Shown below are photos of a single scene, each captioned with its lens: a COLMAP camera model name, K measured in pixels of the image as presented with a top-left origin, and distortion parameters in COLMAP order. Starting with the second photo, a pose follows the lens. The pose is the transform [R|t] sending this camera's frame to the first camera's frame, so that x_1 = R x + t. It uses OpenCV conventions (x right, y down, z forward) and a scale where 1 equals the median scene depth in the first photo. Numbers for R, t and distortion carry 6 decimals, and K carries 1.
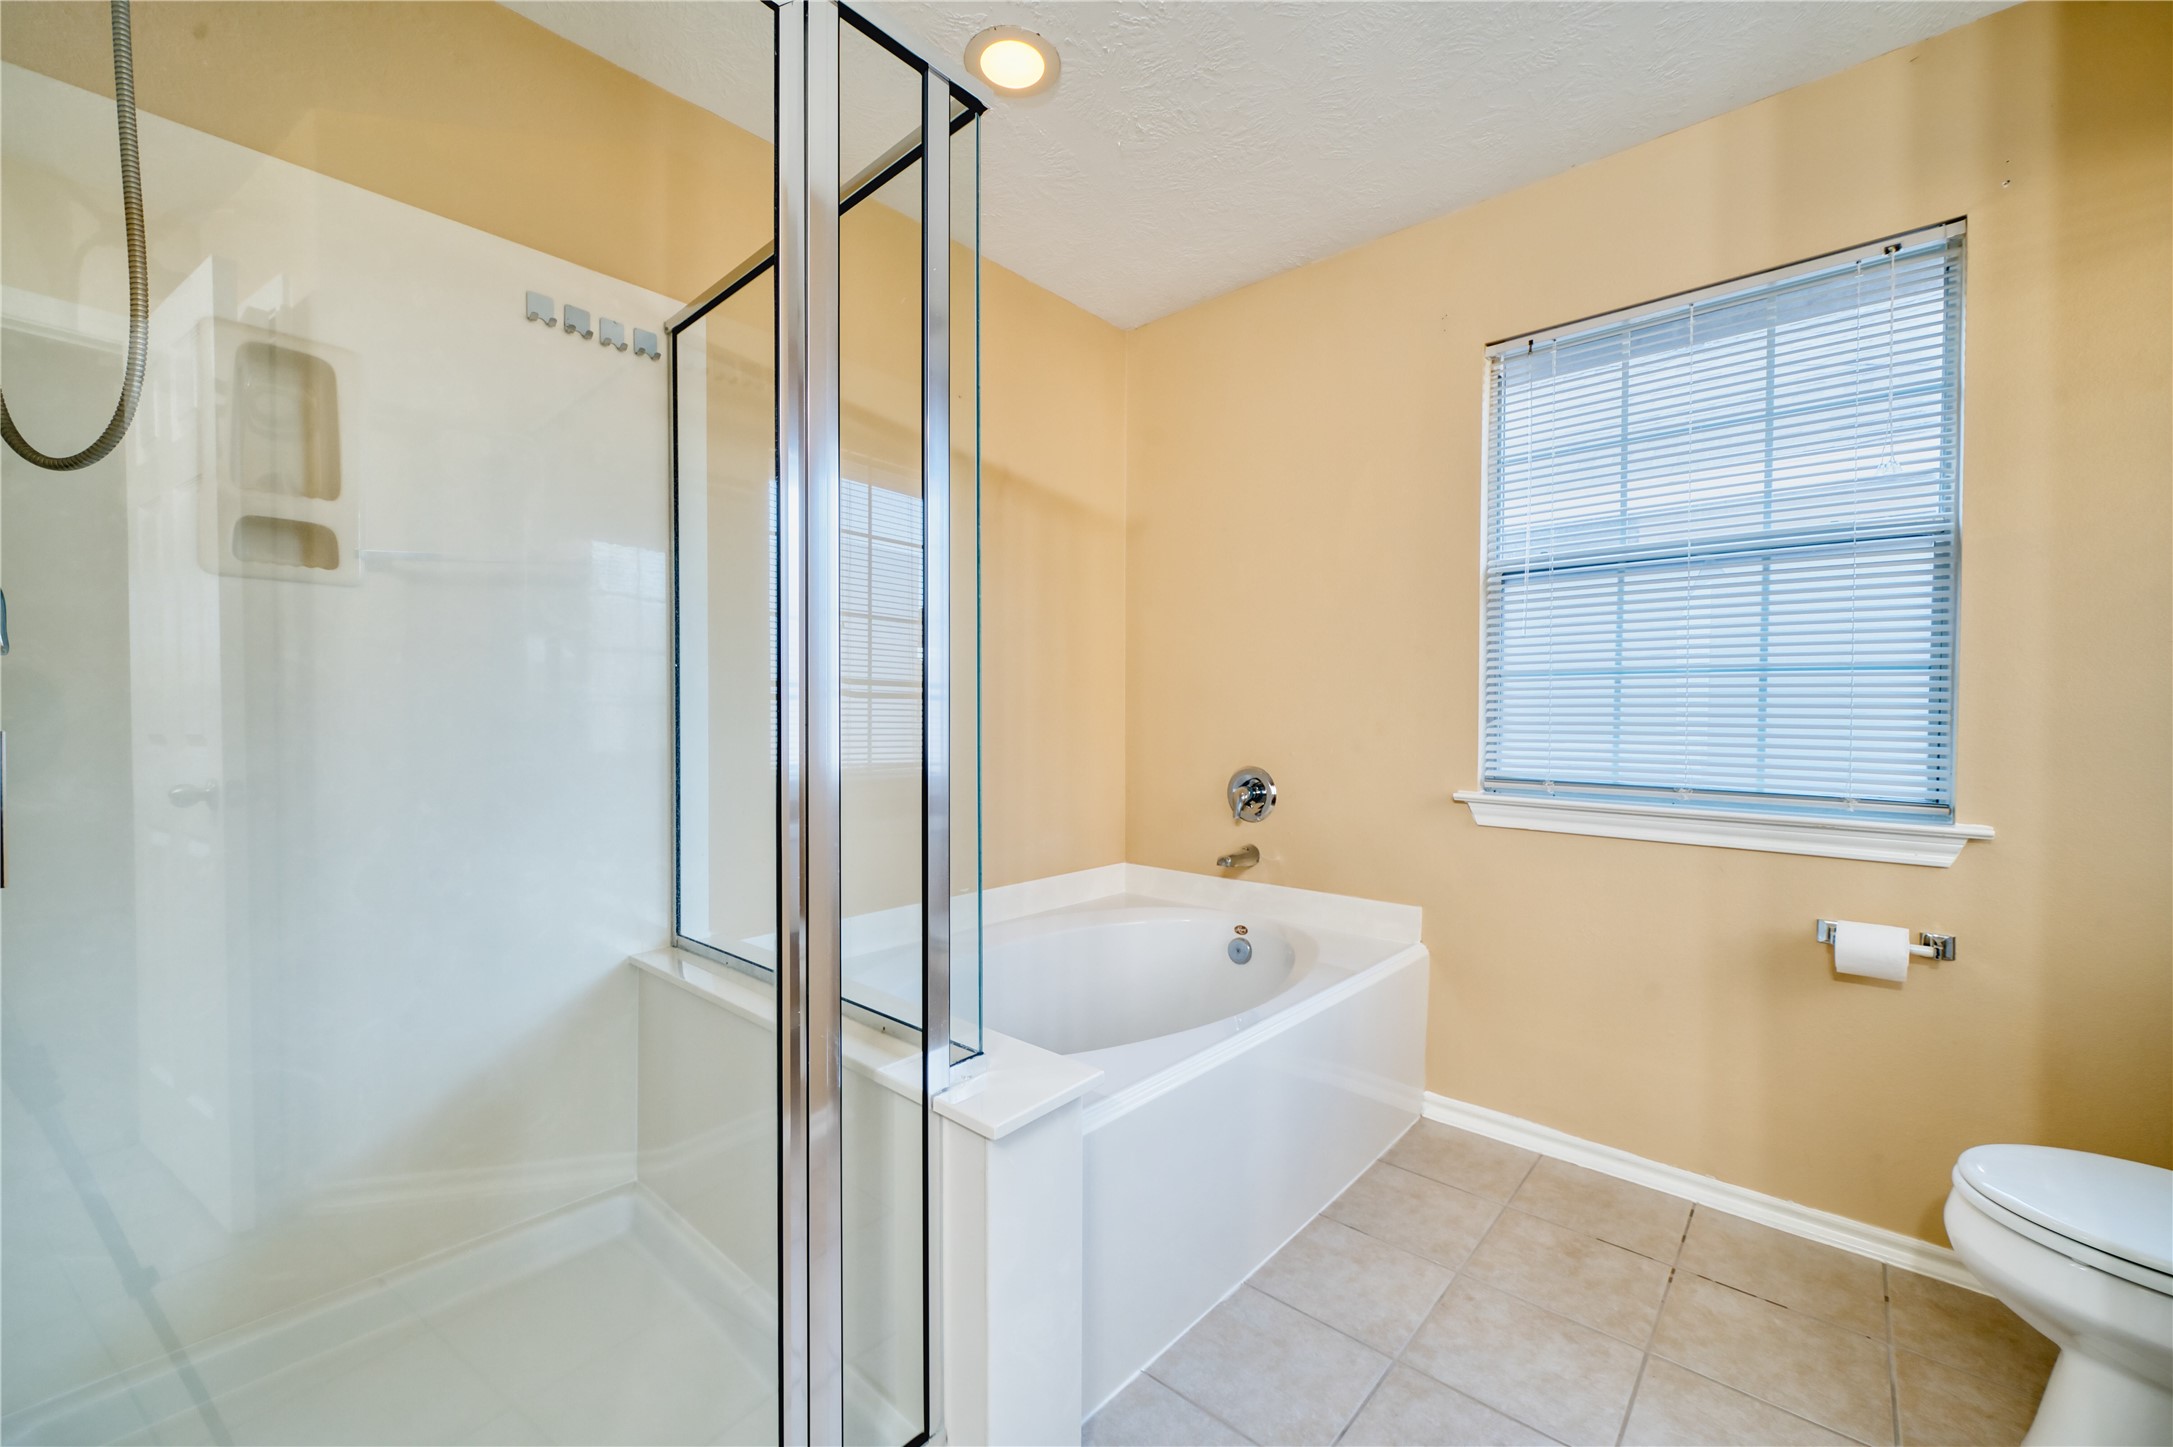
lens RADIAL K [[868.5, 0, 1085.1], [0, 868.5, 729.3], [0, 0, 1]] dist [-0.000156, -0.000051]
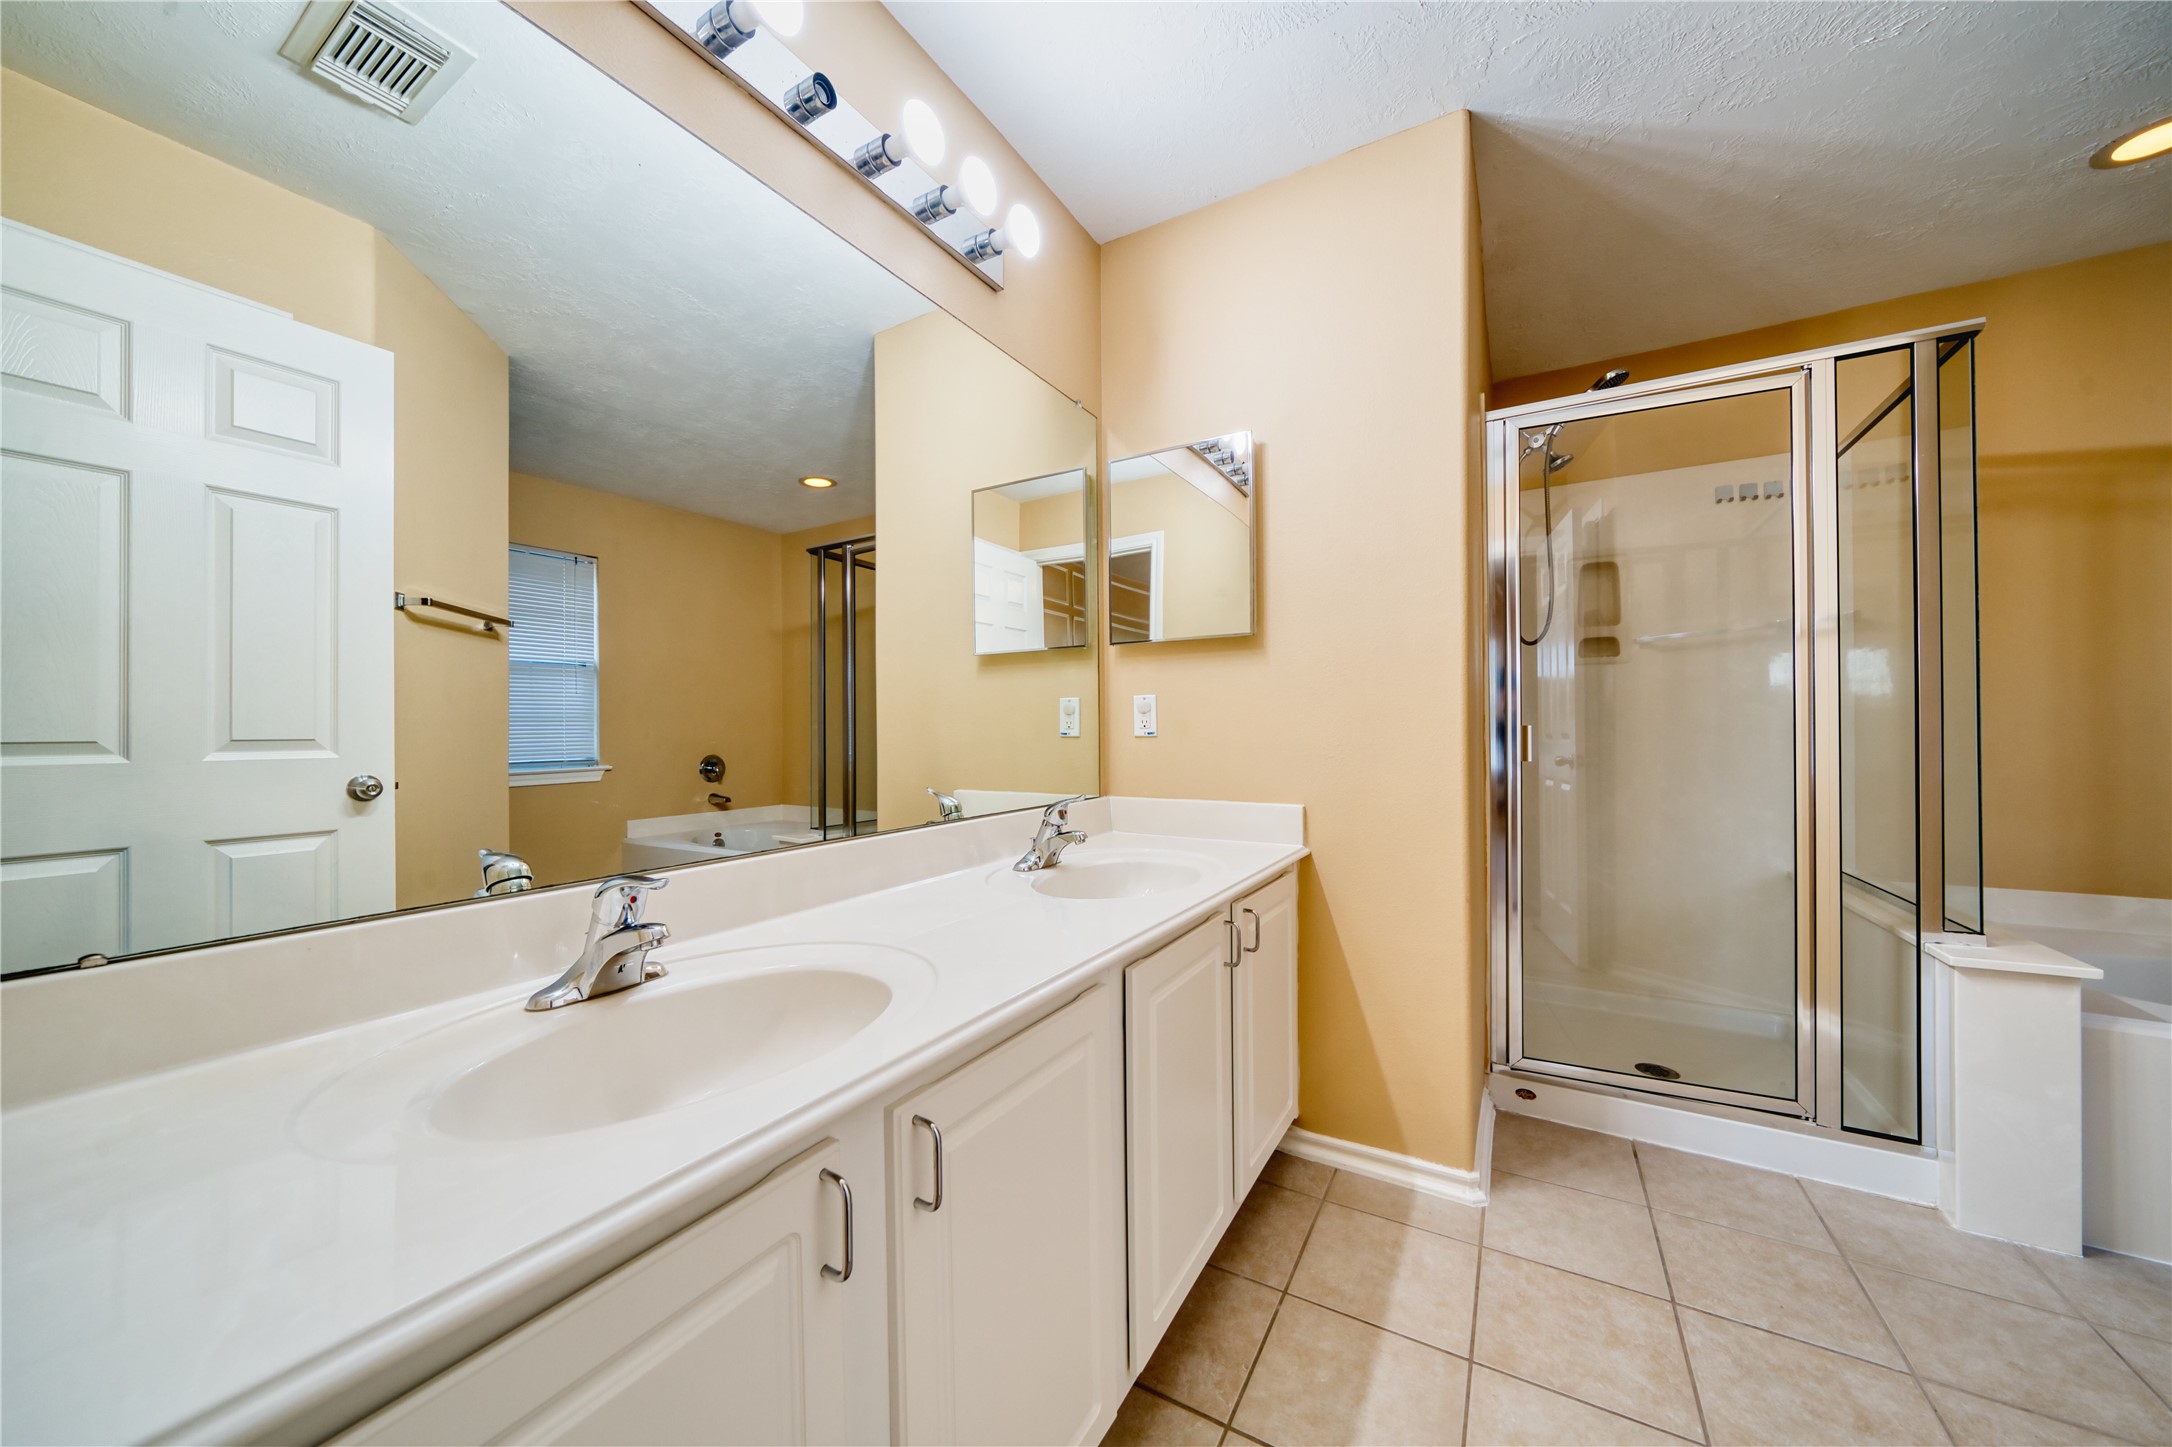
lens RADIAL K [[750.2, 0, 1083.2], [0, 750.2, 730.7], [0, 0, 1]] dist [-0.004559, 0.000116]
pose [[0.196597, -0.007458, -0.980456, 0.620573], [-0.007017, 0.999935, -0.009014, 0.024510], [0.980459, 0.008652, 0.196532, -0.595057]]
